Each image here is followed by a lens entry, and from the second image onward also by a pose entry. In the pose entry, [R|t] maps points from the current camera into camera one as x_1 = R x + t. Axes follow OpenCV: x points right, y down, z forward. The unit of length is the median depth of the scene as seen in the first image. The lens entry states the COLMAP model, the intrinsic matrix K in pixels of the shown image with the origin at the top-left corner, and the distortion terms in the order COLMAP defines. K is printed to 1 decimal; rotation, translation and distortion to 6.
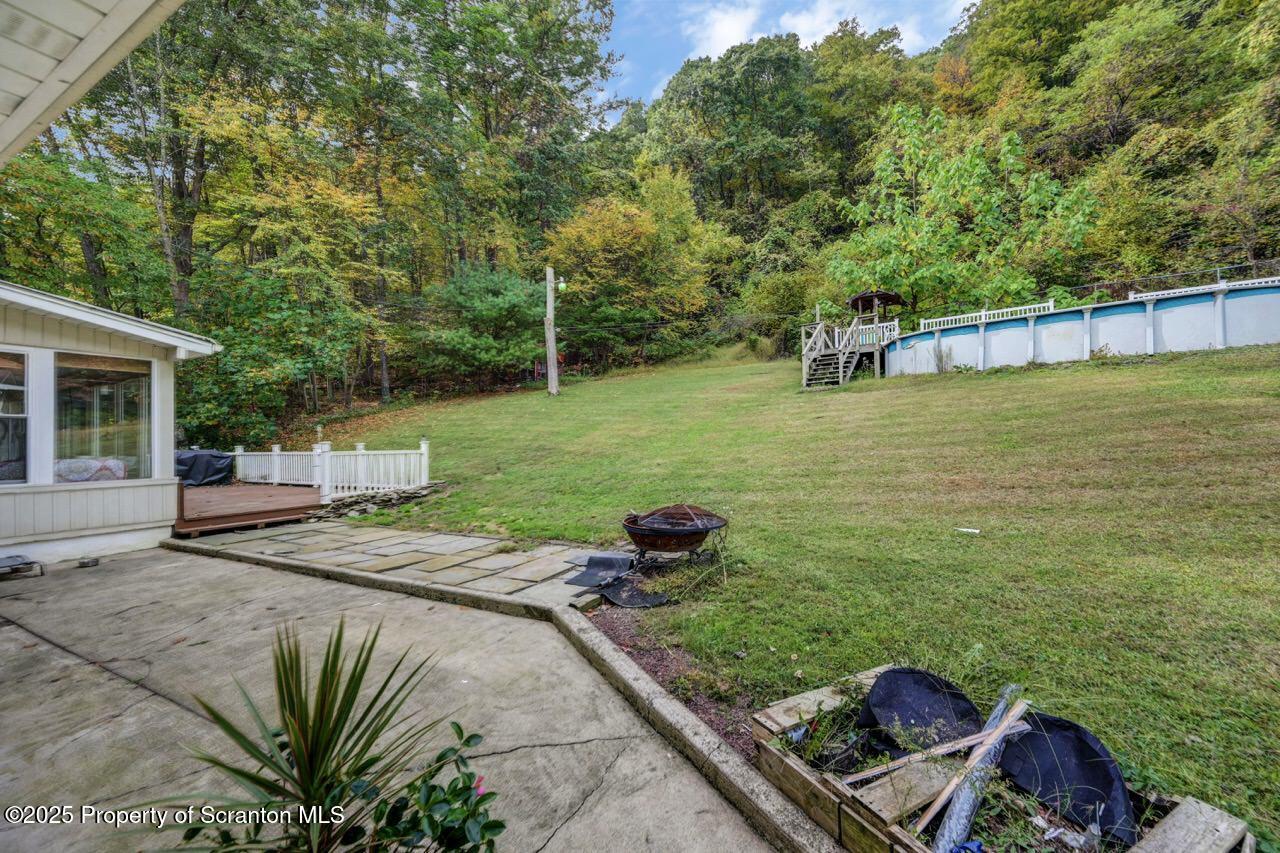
lens RADIAL K [[513.3, 0, 642.3], [0, 513.3, 431.0], [0, 0, 1]] dist [-0.000907, 0.000042]
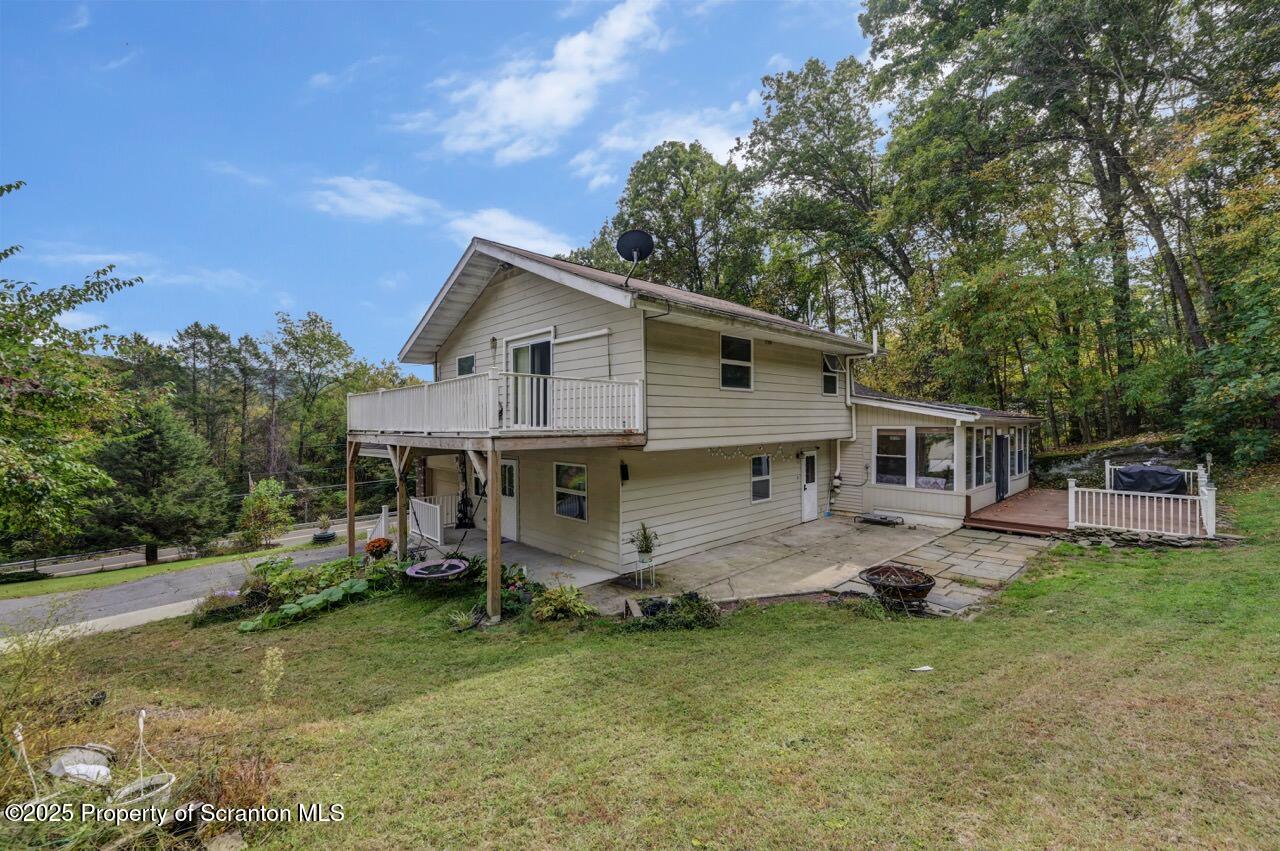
lens RADIAL K [[513.3, 0, 642.3], [0, 513.3, 430.0], [0, 0, 1]] dist [-0.000907, 0.000042]
pose [[-0.310127, 0.028613, -0.950264, 0.292995], [0.029576, 0.999354, 0.020439, -0.051183], [0.950235, -0.021767, -0.310773, 0.136960]]
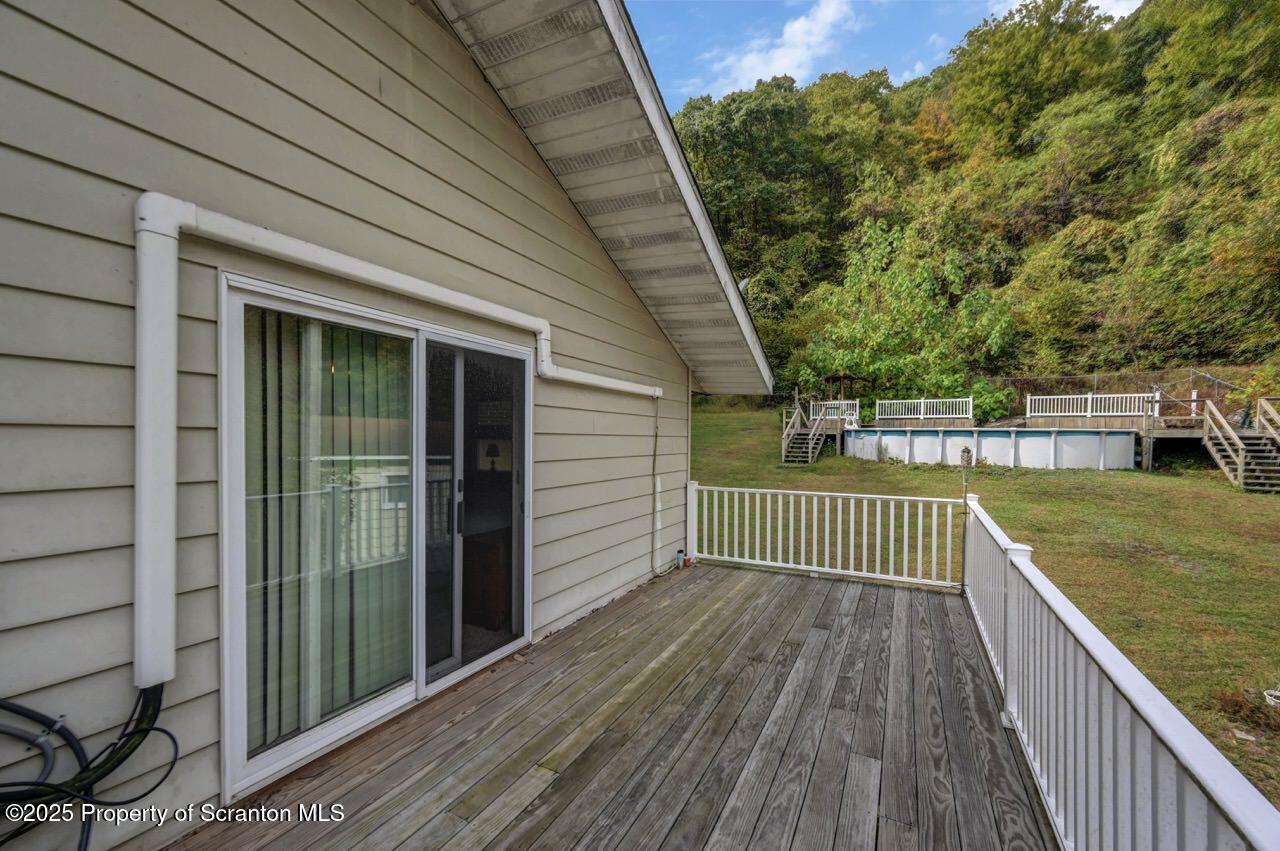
lens RADIAL K [[517.9, 0, 645.2], [0, 517.9, 440.3], [0, 0, 1]] dist [0.000258, 0.000323]
pose [[0.999270, 0.020595, 0.032165, -0.047427], [-0.021685, 0.999189, 0.033925, -0.101308], [-0.031440, -0.034598, 0.998907, -0.182783]]
